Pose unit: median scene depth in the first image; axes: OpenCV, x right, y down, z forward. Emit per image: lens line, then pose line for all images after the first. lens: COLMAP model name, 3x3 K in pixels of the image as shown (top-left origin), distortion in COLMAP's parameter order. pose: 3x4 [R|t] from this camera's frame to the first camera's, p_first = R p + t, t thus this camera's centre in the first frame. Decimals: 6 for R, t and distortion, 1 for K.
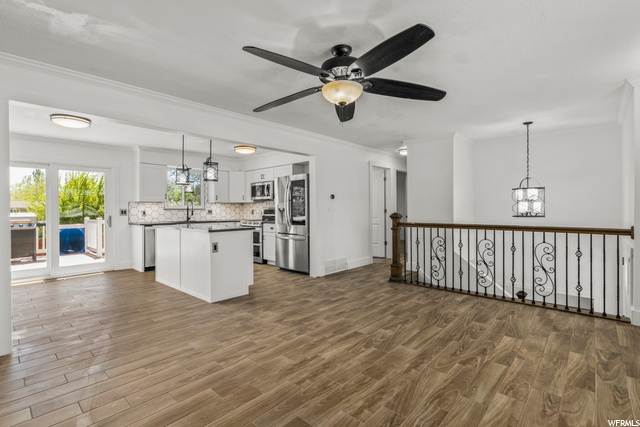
lens RADIAL K [[307.2, 0, 317.9], [0, 307.2, 210.0], [0, 0, 1]] dist [0.005383, -0.000994]
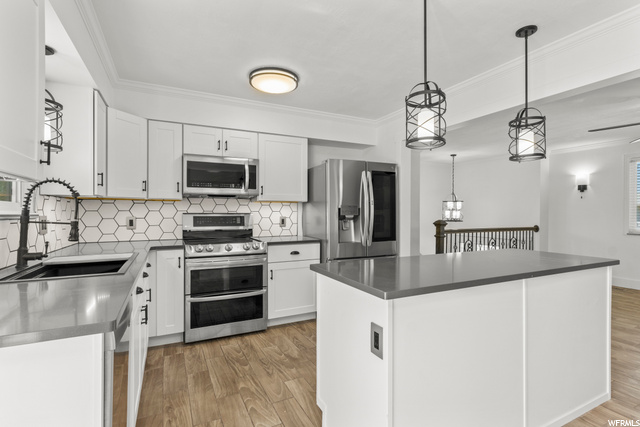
lens RADIAL K [[307.2, 0, 323.1], [0, 307.2, 211.8], [0, 0, 1]] dist [0.005383, -0.000994]
pose [[0.343888, 0.007072, 0.938984, -0.680558], [-0.004481, 0.999973, -0.005890, -0.008324], [-0.939000, -0.002183, 0.343911, 0.851793]]
